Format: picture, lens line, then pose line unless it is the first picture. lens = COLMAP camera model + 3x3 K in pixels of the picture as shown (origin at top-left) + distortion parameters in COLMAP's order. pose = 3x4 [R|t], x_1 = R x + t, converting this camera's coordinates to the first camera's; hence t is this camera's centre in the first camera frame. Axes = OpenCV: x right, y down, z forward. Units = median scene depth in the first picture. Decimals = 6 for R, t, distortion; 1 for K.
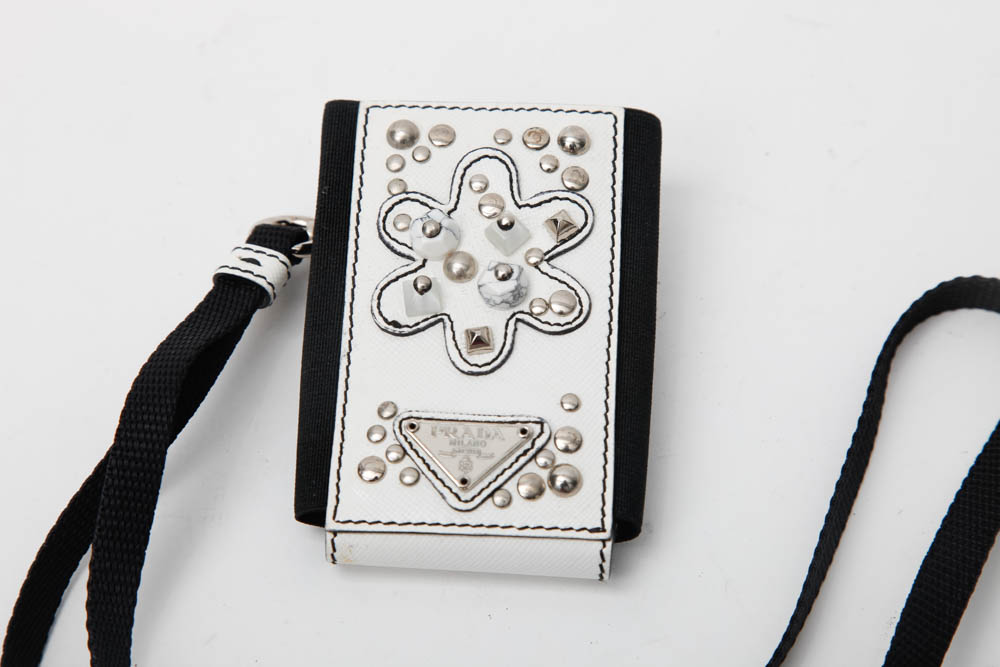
lens RADIAL K [[2470.5, 0, 498.6], [0, 2470.5, 332.4], [0, 0, 1]] dist [0.250911, 0.000000]
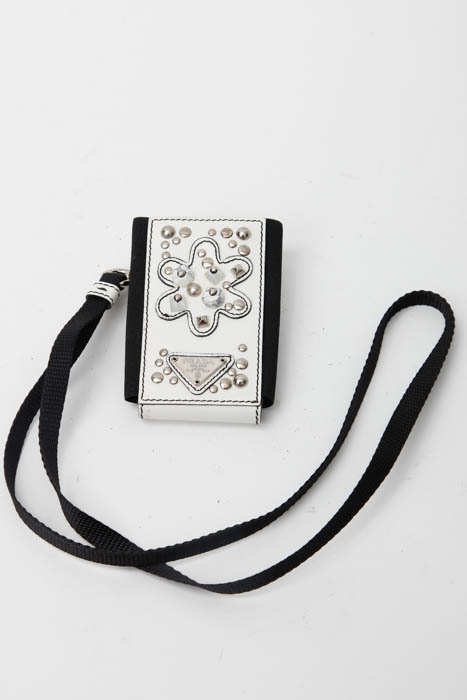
lens RADIAL K [[1494.4, 0, 233.1], [0, 1494.4, 352.5], [0, 0, 1]] dist [0.079352, 0.000000]
pose [[0.999845, -0.016768, 0.005358, 0.012664], [0.016697, 0.999775, 0.013058, 0.014573], [-0.005576, -0.012966, 0.999900, -0.403050]]
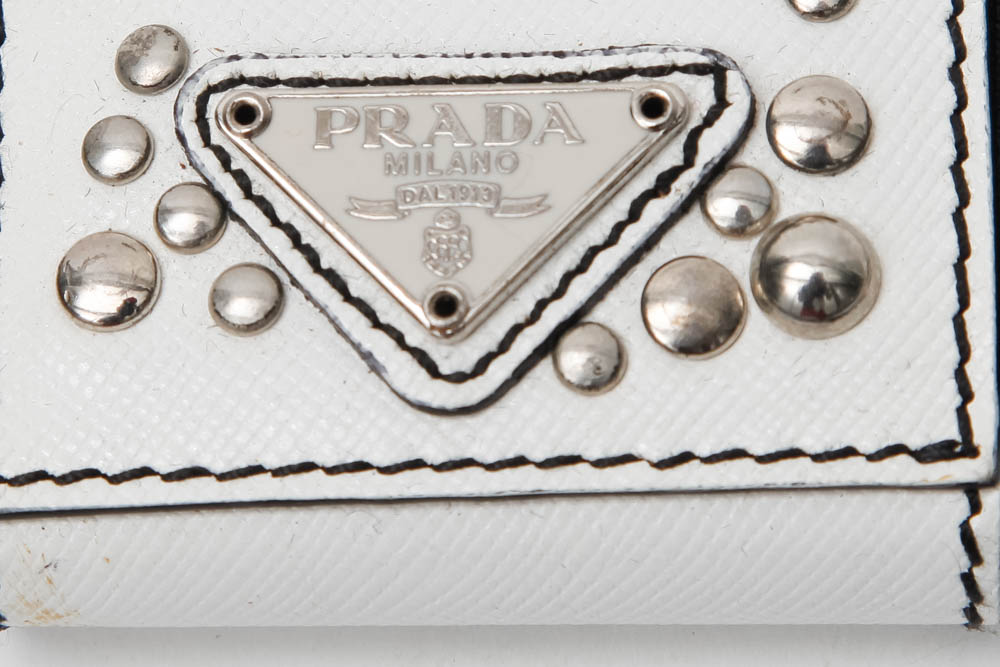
lens RADIAL K [[2470.5, 0, 503.0], [0, 2470.5, 334.0], [0, 0, 1]] dist [0.250911, 0.000000]
pose [[0.997572, -0.062377, -0.030987, 0.000548], [0.066324, 0.986578, 0.149214, 0.023087], [0.021263, -0.150907, 0.988319, 0.727617]]
